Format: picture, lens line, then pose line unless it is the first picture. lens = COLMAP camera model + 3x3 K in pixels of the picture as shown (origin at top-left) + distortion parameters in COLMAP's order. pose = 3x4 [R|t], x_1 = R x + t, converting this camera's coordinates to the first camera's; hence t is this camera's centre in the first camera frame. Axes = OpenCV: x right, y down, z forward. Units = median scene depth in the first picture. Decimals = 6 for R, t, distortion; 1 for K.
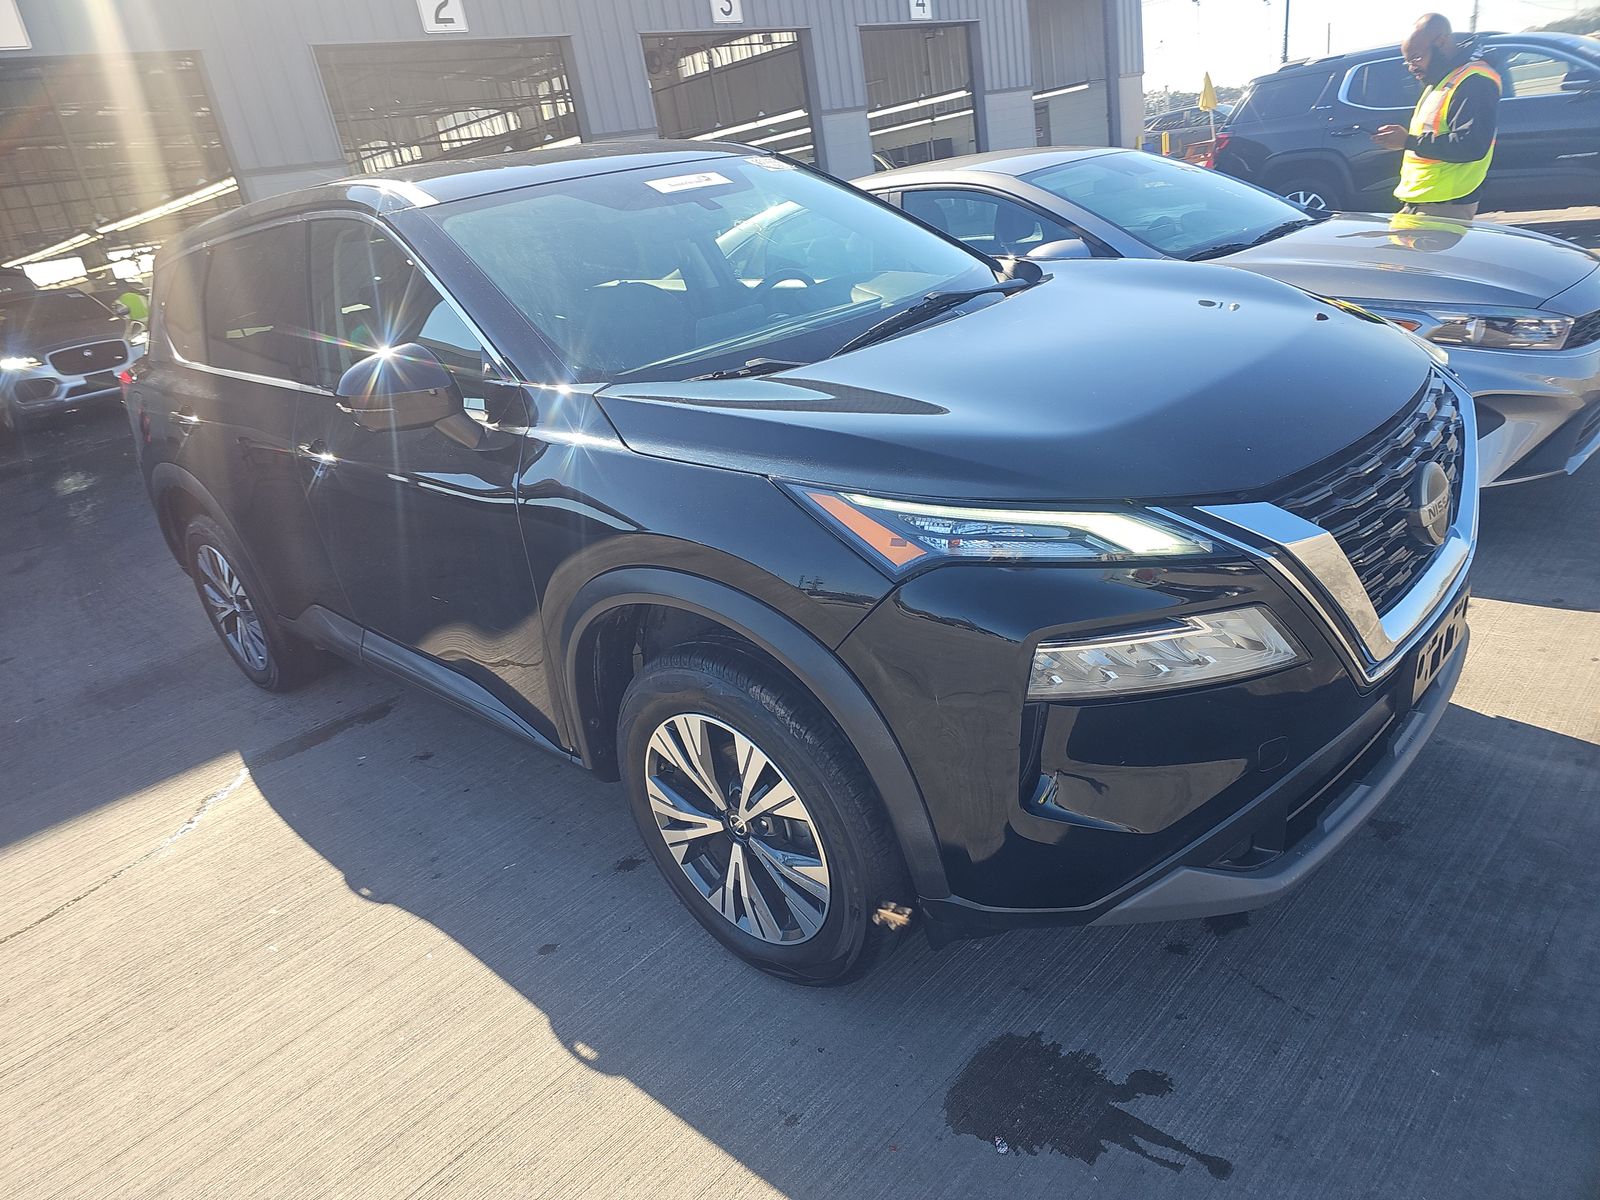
lens RADIAL K [[1072.0, 0, 803.0], [0, 1072.0, 610.0], [0, 0, 1]] dist [0.005293, -0.002126]
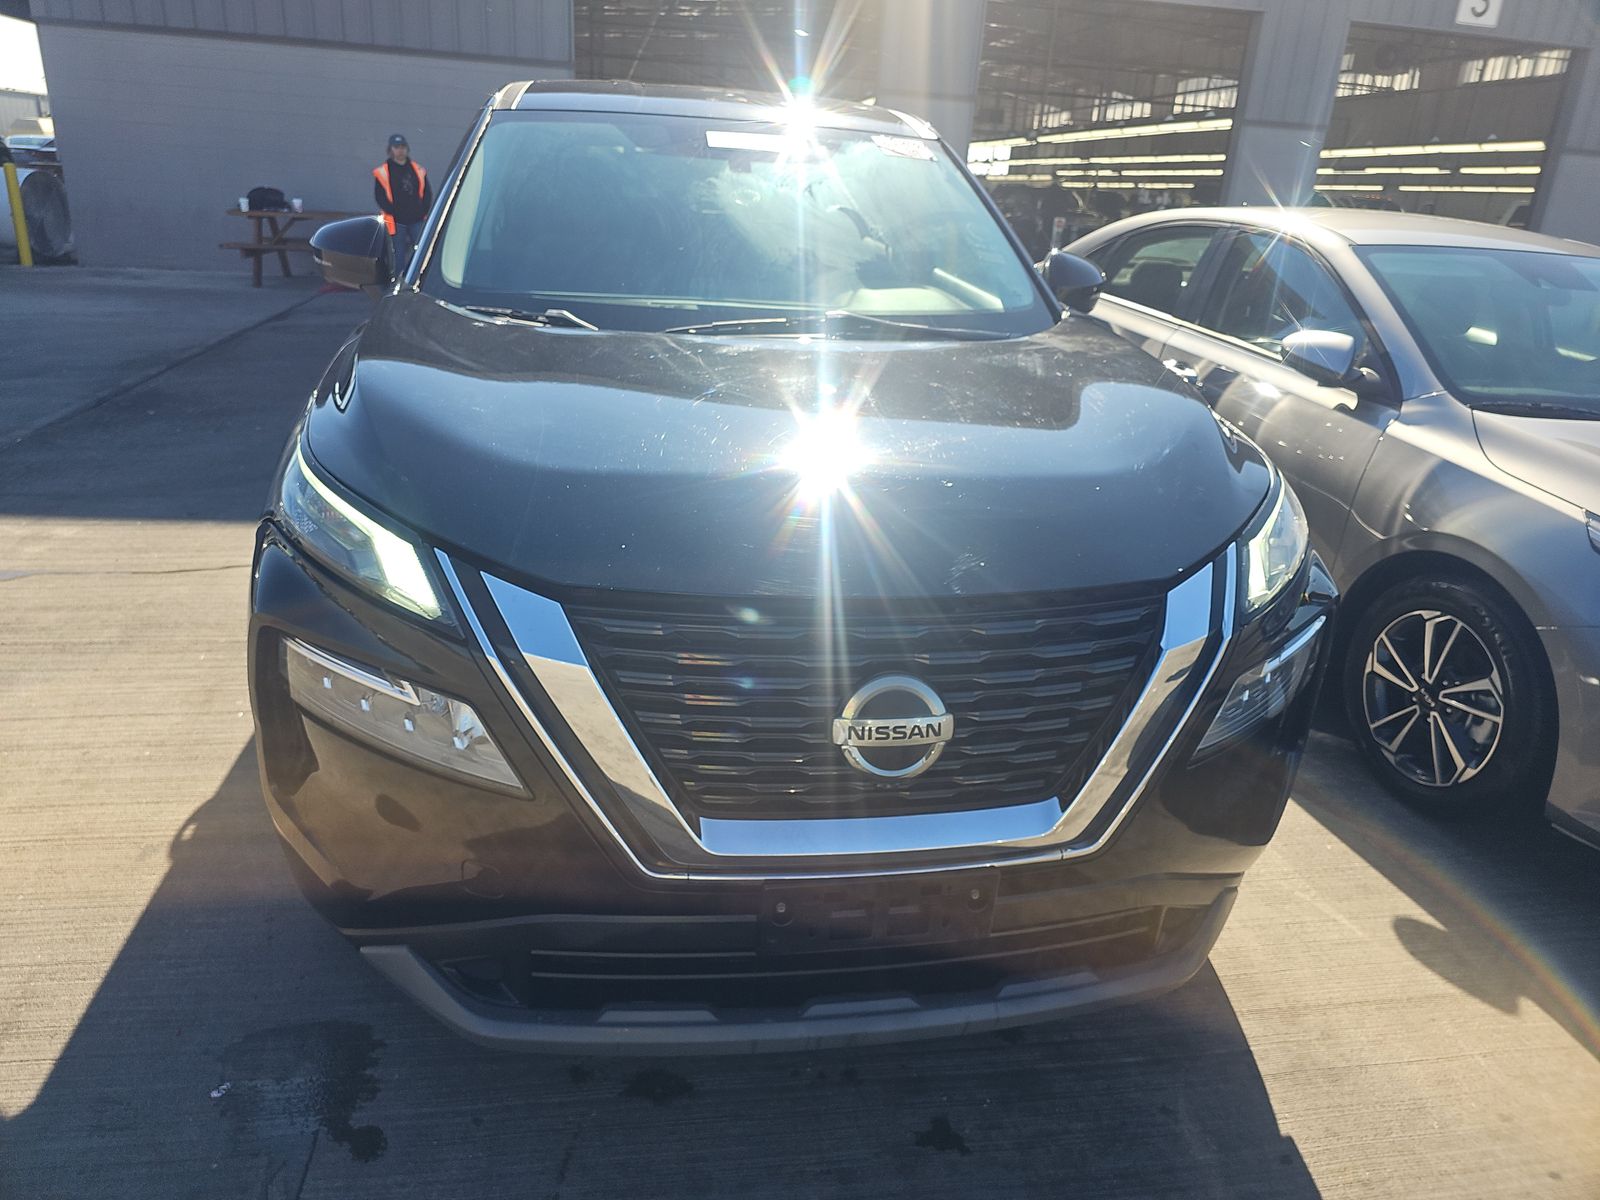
lens RADIAL K [[1094.5, 0, 799.7], [0, 1094.5, 579.6], [0, 0, 1]] dist [-0.004133, -0.003131]
pose [[0.777417, 0.393111, -0.491006, 0.116688], [-0.392407, 0.913211, 0.109834, -0.033611], [0.491569, 0.107287, 0.864204, 0.041624]]
